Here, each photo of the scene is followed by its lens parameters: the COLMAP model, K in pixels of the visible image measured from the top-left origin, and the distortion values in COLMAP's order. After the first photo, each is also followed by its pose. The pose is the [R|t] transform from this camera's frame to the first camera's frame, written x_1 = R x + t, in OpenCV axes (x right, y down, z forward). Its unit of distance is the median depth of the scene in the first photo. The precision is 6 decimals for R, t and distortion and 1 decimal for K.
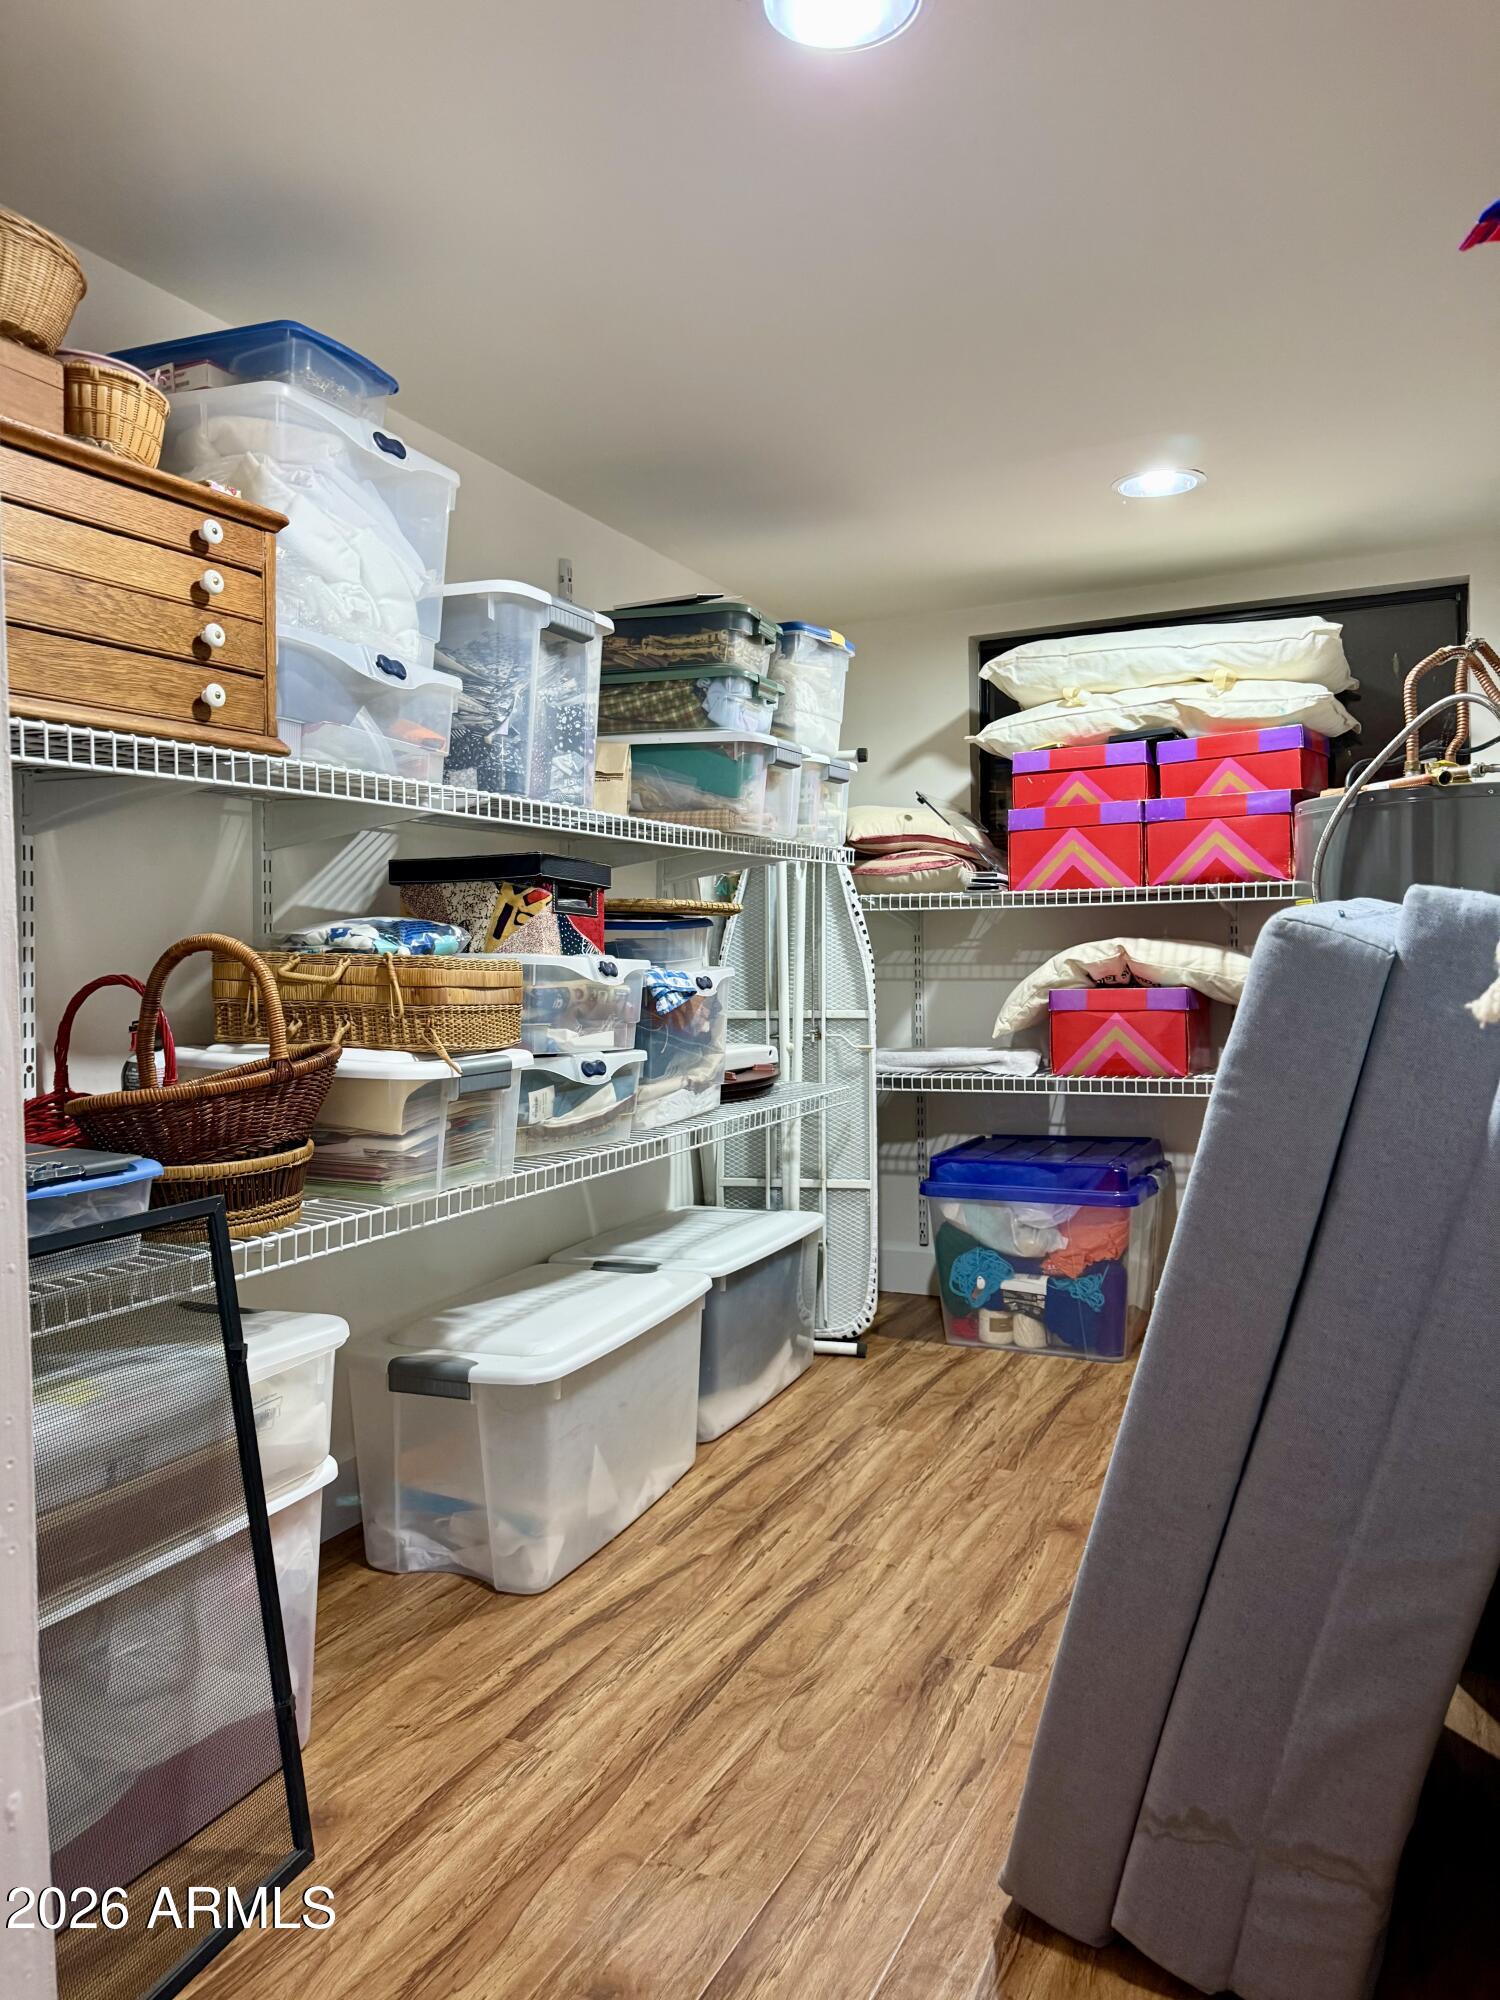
lens RADIAL K [[1351.0, 0, 751.6], [0, 1351.0, 999.1], [0, 0, 1]] dist [0.062374, 0.004920]
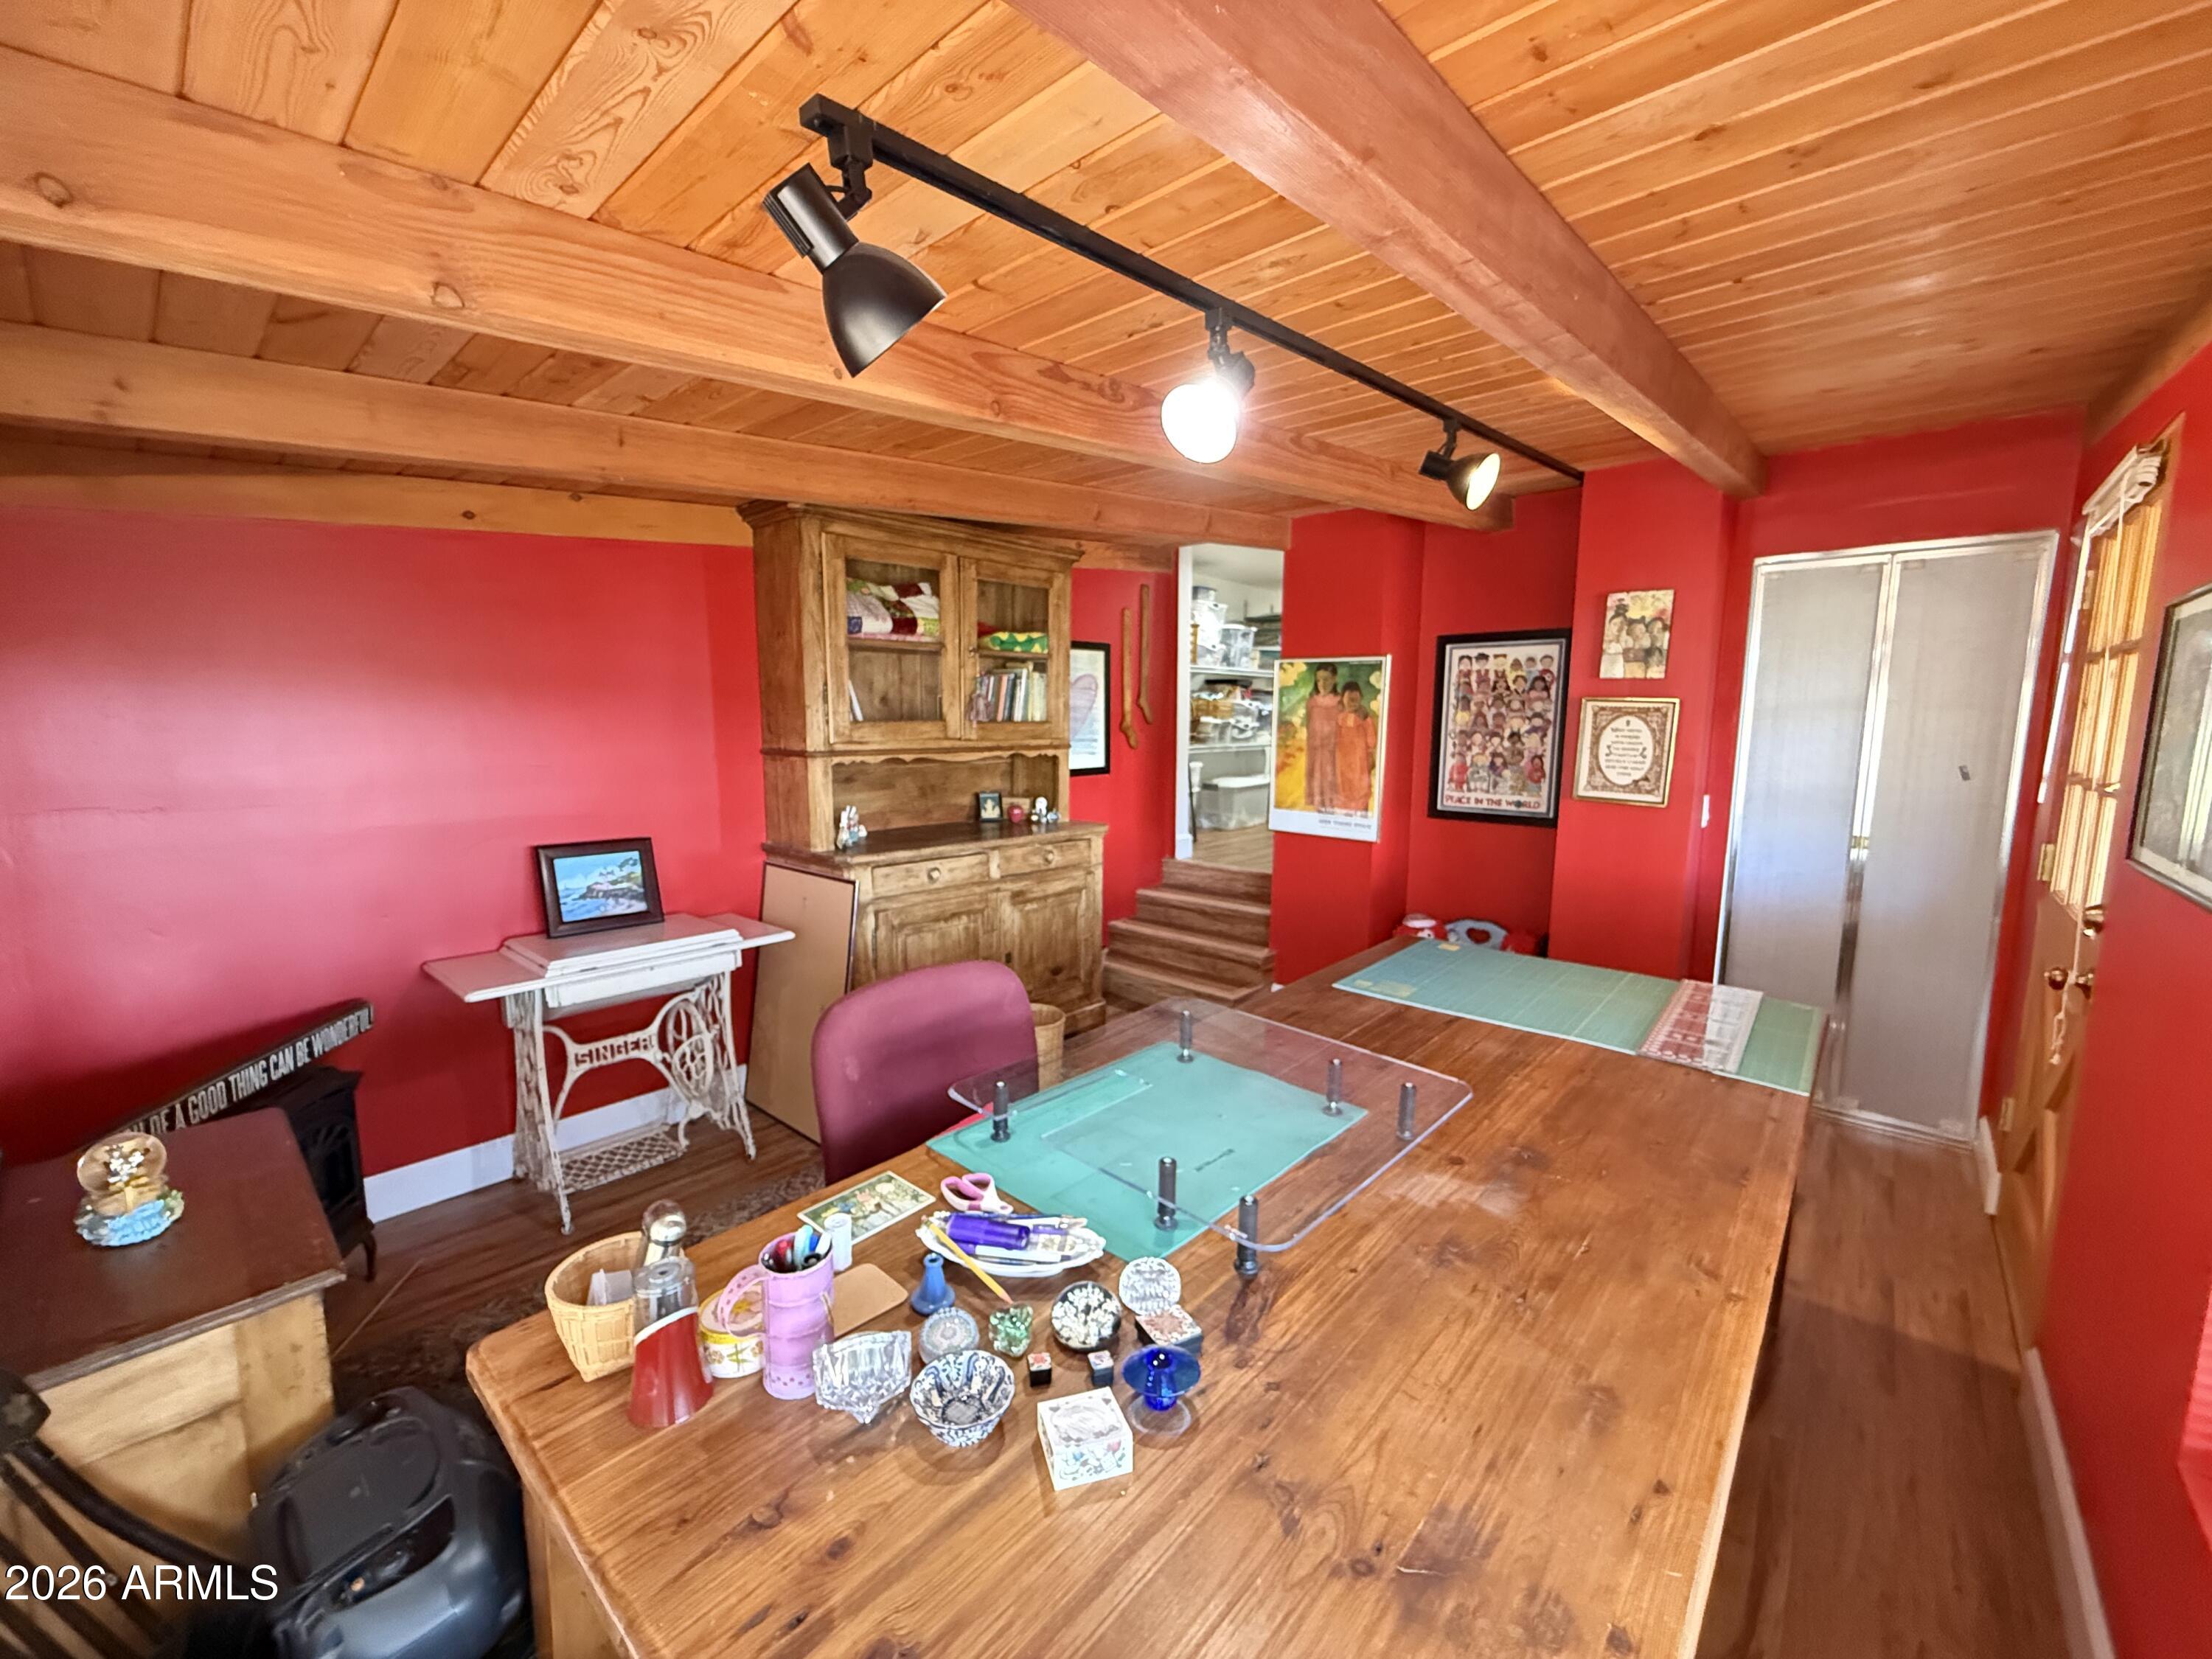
lens RADIAL K [[881.5, 0, 1102.7], [0, 881.5, 829.8], [0, 0, 1]] dist [-0.001669, 0.000586]
pose [[0.962758, 0.060618, -0.263480, 0.228516], [-0.033776, 0.993873, 0.105240, 0.107895], [0.268245, -0.092422, 0.958907, -2.101676]]
